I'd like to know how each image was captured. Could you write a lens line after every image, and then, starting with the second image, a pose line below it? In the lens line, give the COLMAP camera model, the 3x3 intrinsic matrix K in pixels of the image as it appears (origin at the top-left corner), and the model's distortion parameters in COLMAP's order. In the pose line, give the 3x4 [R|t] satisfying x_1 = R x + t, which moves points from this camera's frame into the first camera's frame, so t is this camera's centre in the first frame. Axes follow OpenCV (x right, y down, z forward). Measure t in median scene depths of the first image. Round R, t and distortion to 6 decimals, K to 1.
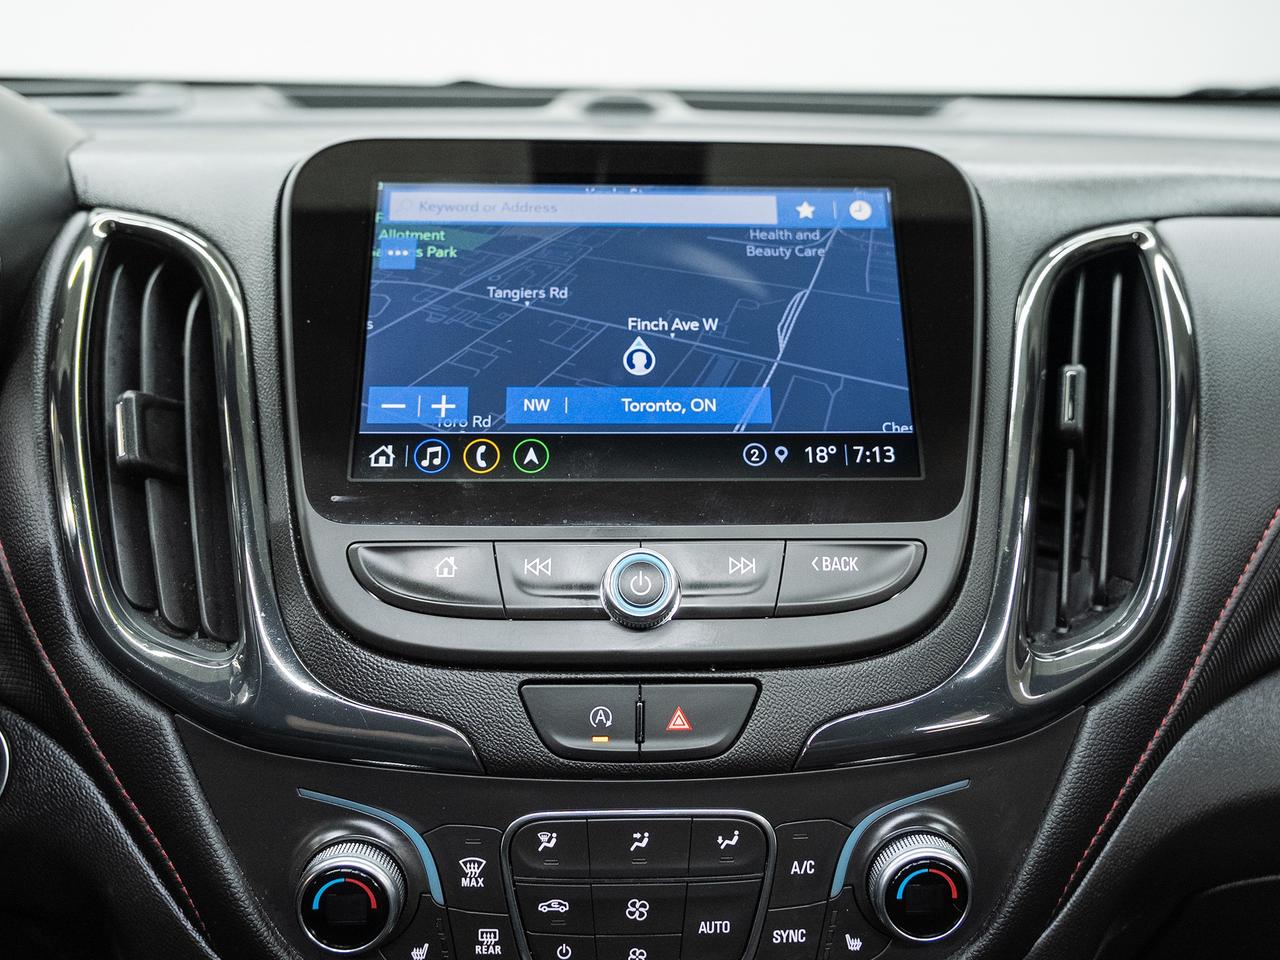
lens RADIAL K [[1106.6, 0, 688.6], [0, 1106.6, 457.1], [0, 0, 1]] dist [-0.034059, 0.015535]
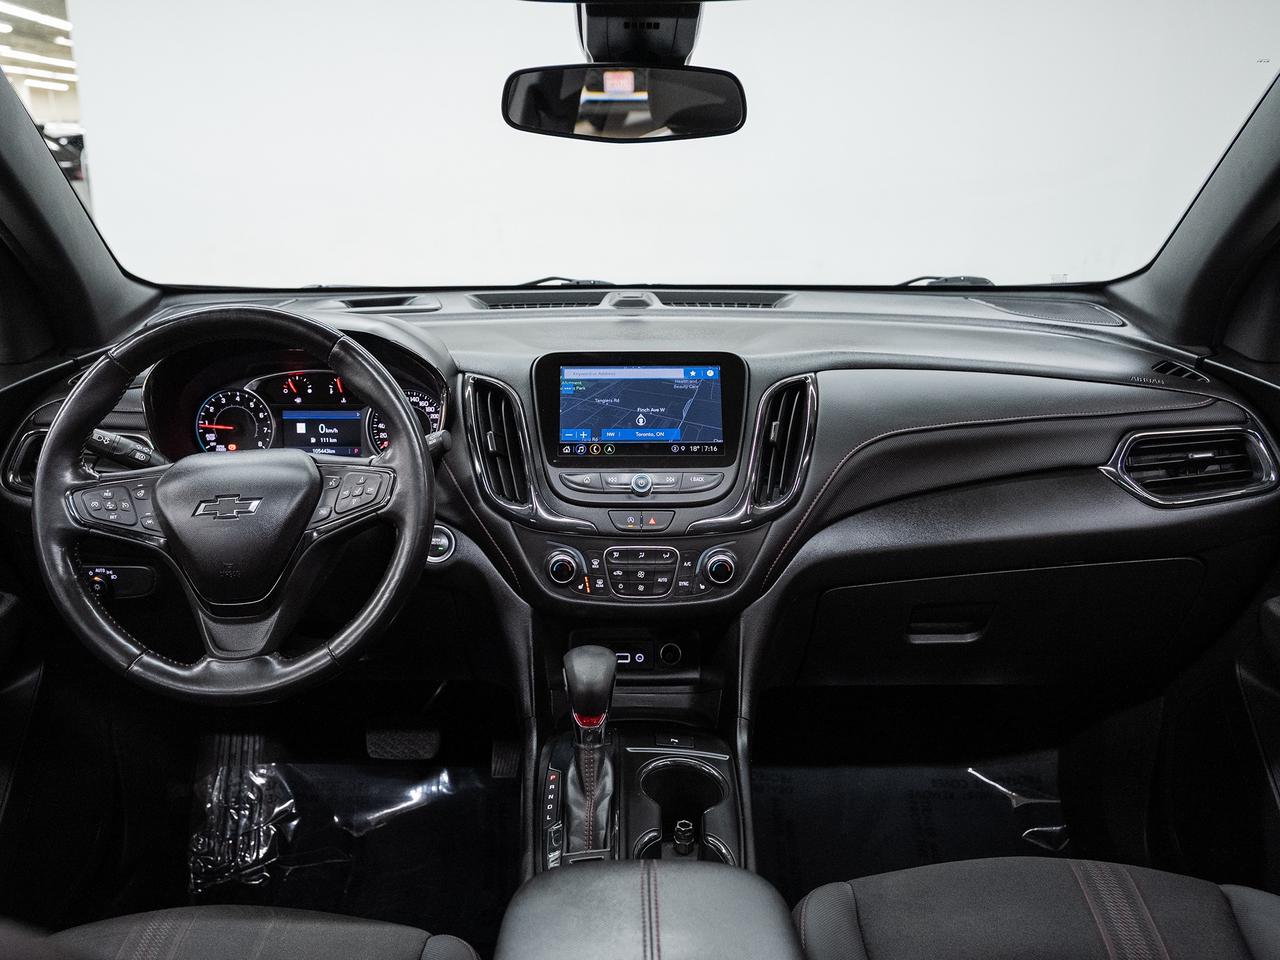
lens RADIAL K [[1033.9, 0, 633.9], [0, 1033.9, 484.6], [0, 0, 1]] dist [-0.016444, -0.005143]
pose [[0.998753, -0.003505, -0.049799, 0.098274], [0.003361, 0.999990, -0.002971, 0.126179], [0.049809, 0.002800, 0.998755, -2.348832]]
